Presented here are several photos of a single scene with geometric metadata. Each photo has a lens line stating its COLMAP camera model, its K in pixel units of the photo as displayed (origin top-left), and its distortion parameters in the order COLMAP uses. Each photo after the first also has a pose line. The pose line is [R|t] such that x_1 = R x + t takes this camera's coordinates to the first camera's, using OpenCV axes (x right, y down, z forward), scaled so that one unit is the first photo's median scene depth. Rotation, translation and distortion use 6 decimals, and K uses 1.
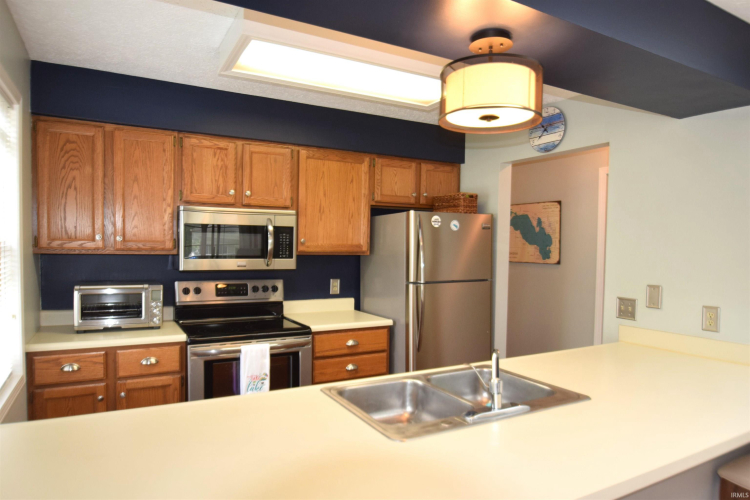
lens RADIAL K [[476.5, 0, 374.1], [0, 476.5, 258.7], [0, 0, 1]] dist [-0.032731, 0.003768]
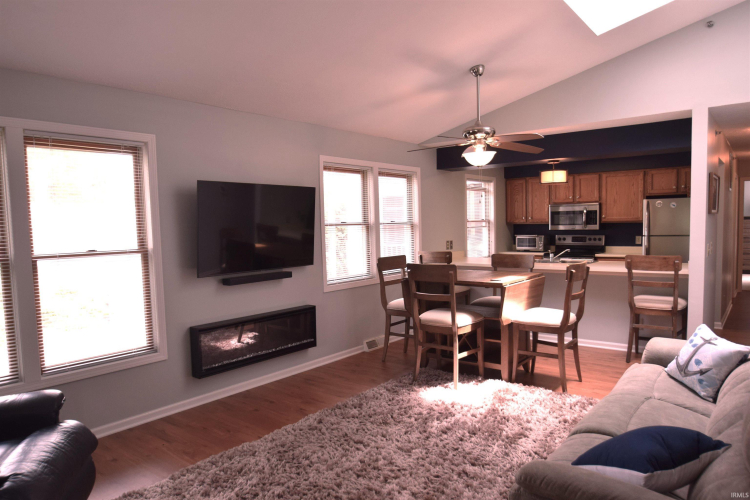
lens RADIAL K [[510.9, 0, 373.2], [0, 510.9, 260.2], [0, 0, 1]] dist [-0.034844, 0.001751]
pose [[0.382574, 0.041145, -0.923008, 1.627450], [-0.004042, 0.999073, 0.042860, 0.068288], [0.923916, -0.012667, 0.382386, -0.867596]]
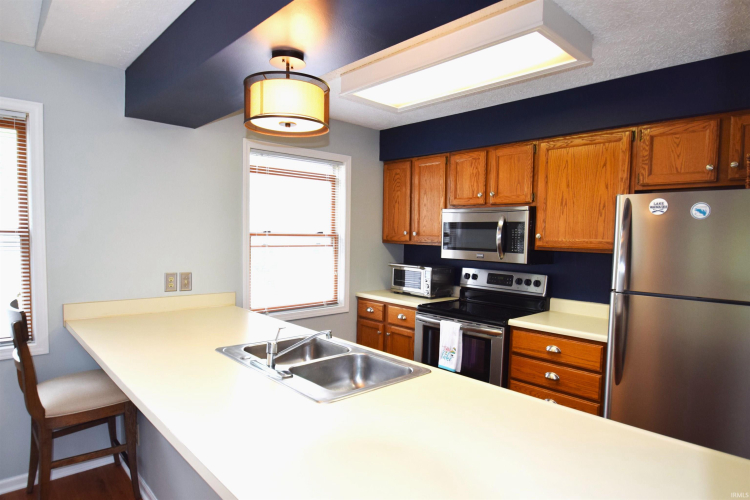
lens RADIAL K [[441.2, 0, 374.0], [0, 441.2, 258.4], [0, 0, 1]] dist [-0.006547, -0.000640]
pose [[0.245152, 0.044626, -0.968457, 0.672613], [-0.049513, 0.998213, 0.033464, -0.004984], [0.968219, 0.039748, 0.246923, 0.464288]]
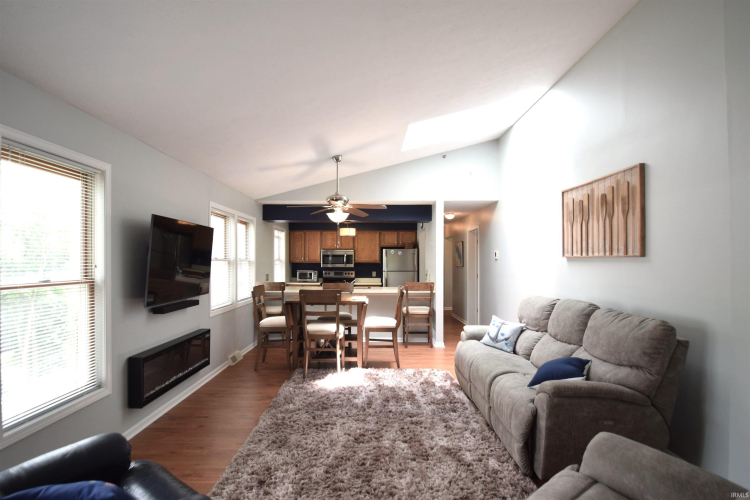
lens RADIAL K [[385.4, 0, 375.2], [0, 385.4, 261.0], [0, 0, 1]] dist [-0.012008, 0.000290]
pose [[0.881396, -0.013563, -0.472183, 1.287944], [-0.005063, 0.999259, -0.038155, 0.083076], [0.472350, 0.036020, 0.880675, -1.365645]]
